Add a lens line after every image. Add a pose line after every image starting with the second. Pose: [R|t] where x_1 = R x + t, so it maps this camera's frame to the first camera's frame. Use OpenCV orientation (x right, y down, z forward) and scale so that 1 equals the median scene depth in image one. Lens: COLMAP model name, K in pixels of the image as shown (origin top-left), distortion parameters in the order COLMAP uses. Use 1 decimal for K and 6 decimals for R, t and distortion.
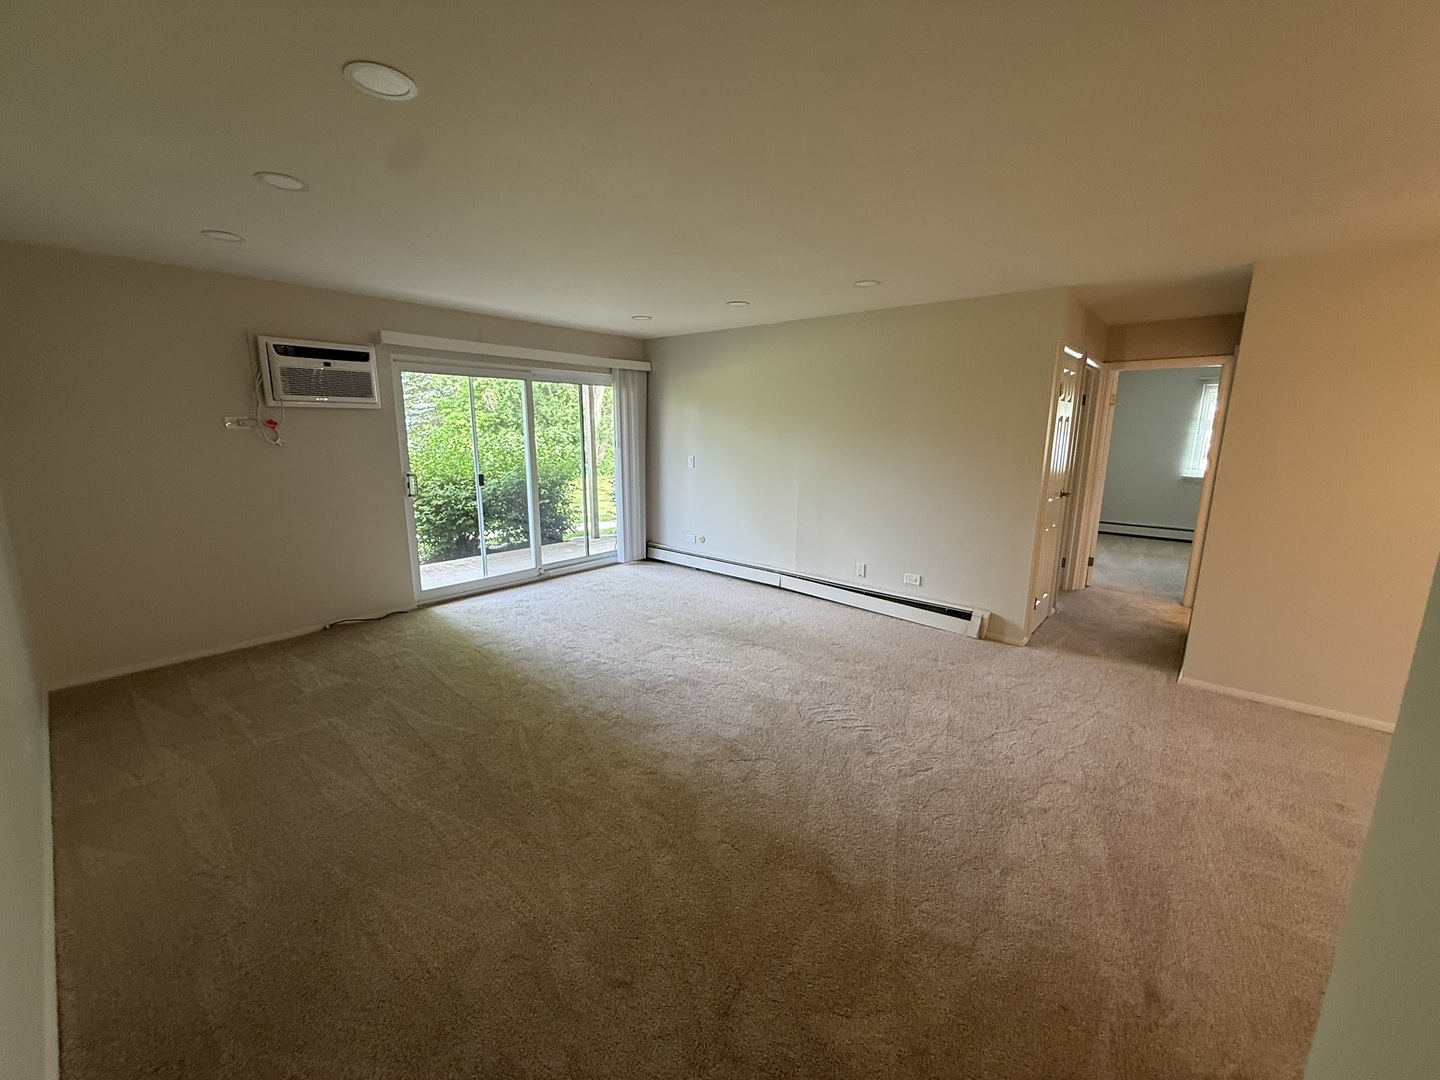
lens RADIAL K [[572.2, 0, 721.6], [0, 572.2, 545.0], [0, 0, 1]] dist [0.001030, 0.000256]
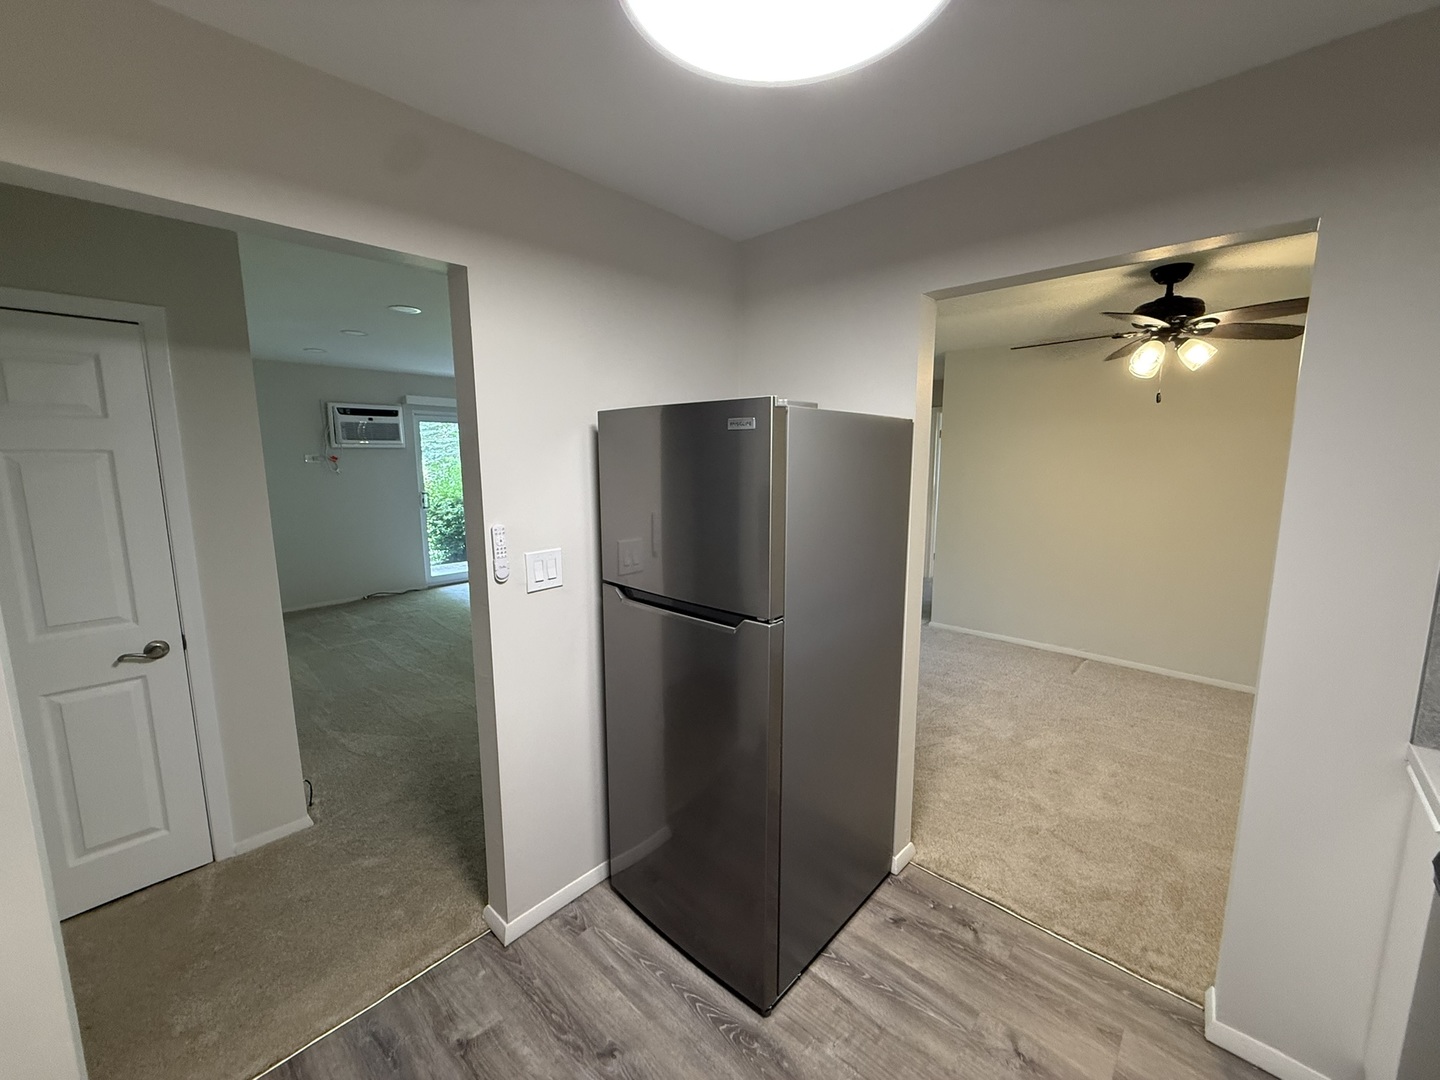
lens RADIAL K [[572.2, 0, 720.8], [0, 572.2, 545.4], [0, 0, 1]] dist [0.001030, 0.000256]
pose [[0.999373, -0.005766, -0.034938, 0.275909], [0.004065, 0.998811, -0.048570, 0.090517], [0.035176, 0.048398, 0.998209, -0.444173]]
